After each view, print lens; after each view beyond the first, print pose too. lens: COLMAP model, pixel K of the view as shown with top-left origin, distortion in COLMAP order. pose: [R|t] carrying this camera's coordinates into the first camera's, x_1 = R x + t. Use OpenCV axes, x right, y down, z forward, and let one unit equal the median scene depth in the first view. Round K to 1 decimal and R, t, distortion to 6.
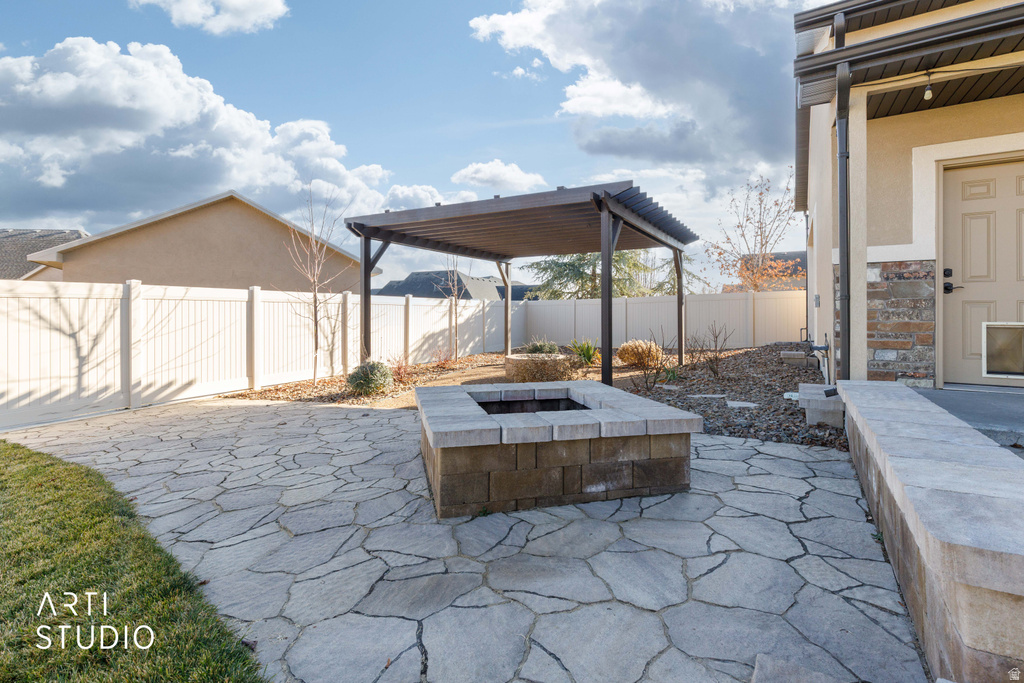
lens RADIAL K [[475.4, 0, 506.3], [0, 475.4, 310.2], [0, 0, 1]] dist [0.015118, -0.000137]
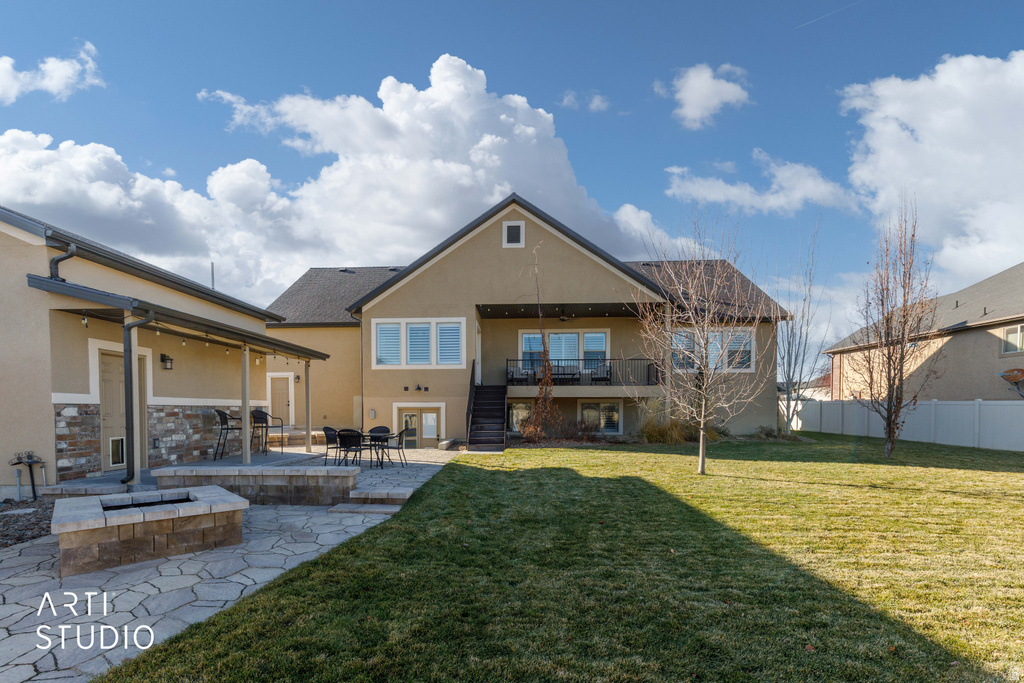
lens RADIAL K [[480.3, 0, 492.5], [0, 480.3, 421.4], [0, 0, 1]] dist [-0.000110, -0.000213]
pose [[-0.468625, -0.016589, 0.883241, -1.347566], [-0.000371, 0.999827, 0.018581, -0.073906], [-0.883397, 0.008380, -0.468550, 0.544154]]
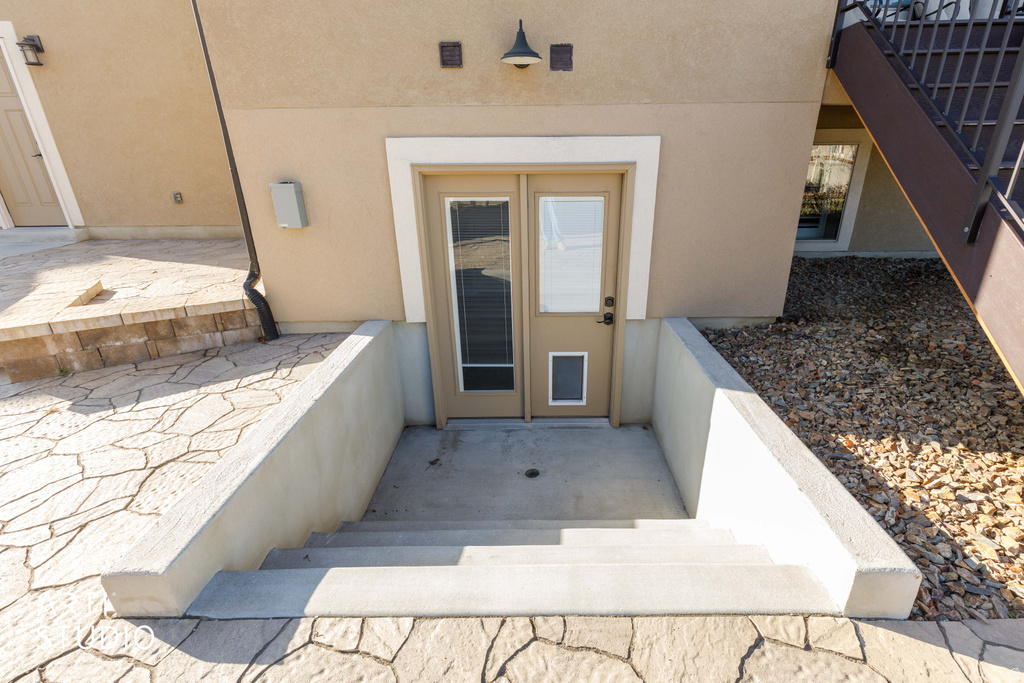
lens RADIAL K [[477.3, 0, 541.6], [0, 477.3, 358.8], [0, 0, 1]] dist [0.002208, 0.000194]
pose [[-0.506293, -0.323567, 0.799357, 1.578414], [0.002938, 0.926287, 0.376807, -0.115140], [-0.862356, 0.193124, -0.468022, -0.342138]]
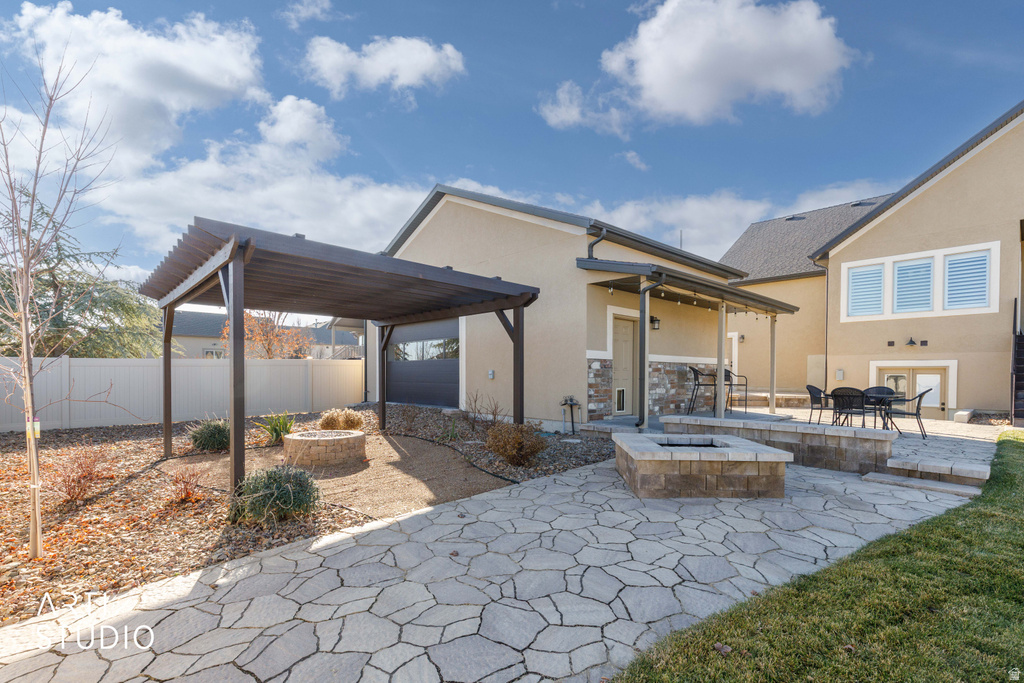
lens RADIAL K [[477.3, 0, 513.3], [0, 477.3, 379.9], [0, 0, 1]] dist [0.001518, 0.000213]
pose [[0.278679, -0.006157, 0.960364, -1.260017], [-0.013391, 0.999857, 0.010296, -0.030400], [-0.960291, -0.015729, 0.278557, 0.823591]]
